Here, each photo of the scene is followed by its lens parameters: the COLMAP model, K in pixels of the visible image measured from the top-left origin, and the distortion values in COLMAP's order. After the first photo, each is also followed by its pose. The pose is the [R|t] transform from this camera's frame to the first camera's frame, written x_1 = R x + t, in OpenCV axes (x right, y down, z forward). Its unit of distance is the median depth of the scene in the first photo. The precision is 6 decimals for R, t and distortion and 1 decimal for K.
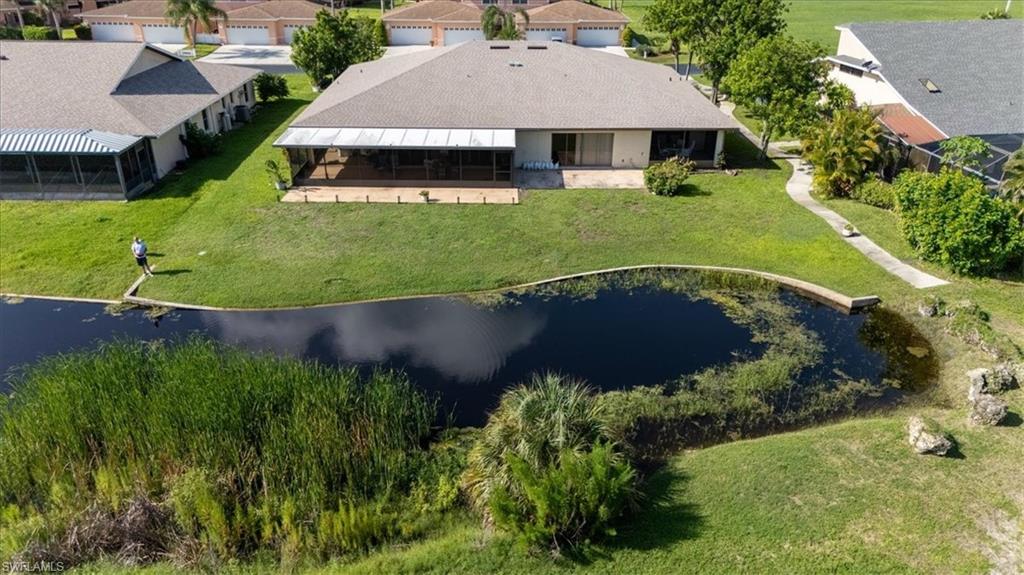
lens RADIAL K [[754.8, 0, 515.4], [0, 754.8, 291.6], [0, 0, 1]] dist [0.058160, -0.043214]
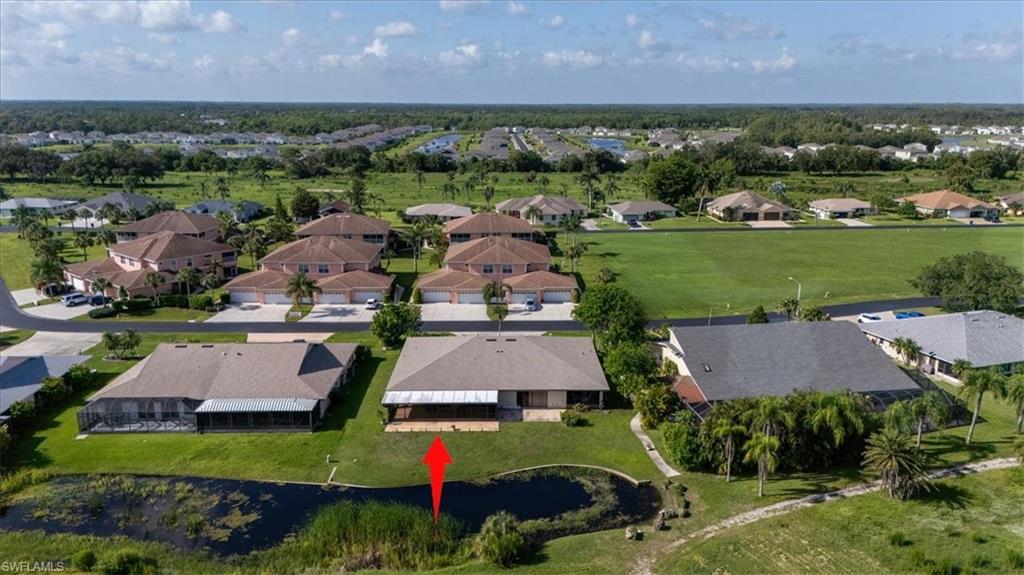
lens RADIAL K [[754.8, 0, 509.1], [0, 754.8, 282.4], [0, 0, 1]] dist [0.058160, -0.043214]
pose [[0.999930, -0.006284, -0.010016, 0.056775], [0.003940, 0.975750, -0.218852, -0.061917], [0.011148, 0.218797, 0.975707, -1.123974]]
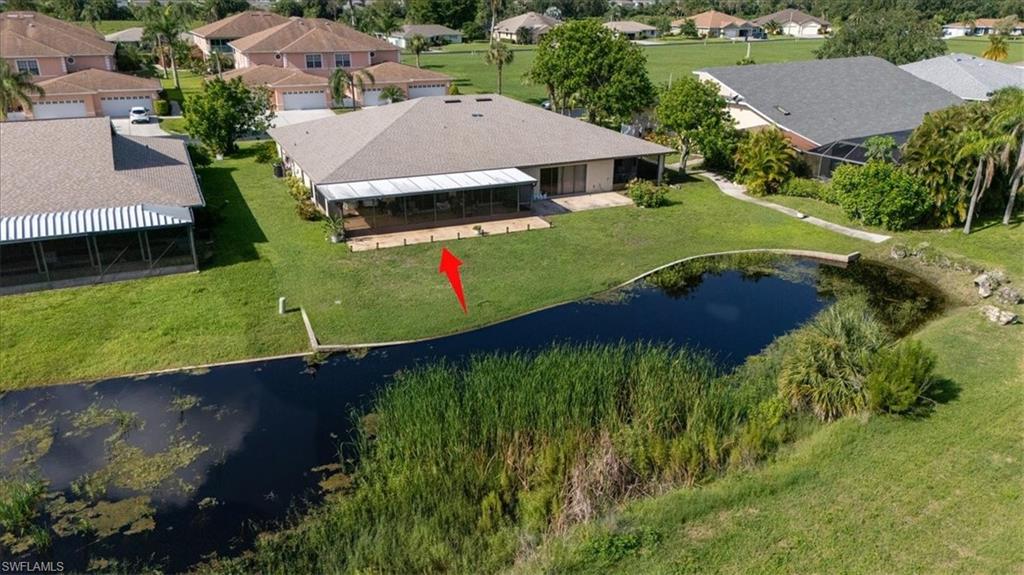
lens RADIAL K [[754.8, 0, 510.7], [0, 754.8, 290.1], [0, 0, 1]] dist [0.058160, -0.043214]
pose [[0.915850, -0.148852, 0.372910, -0.510851], [0.176726, 0.983385, -0.041500, 0.016100], [-0.360537, 0.103911, 0.926939, -0.045534]]
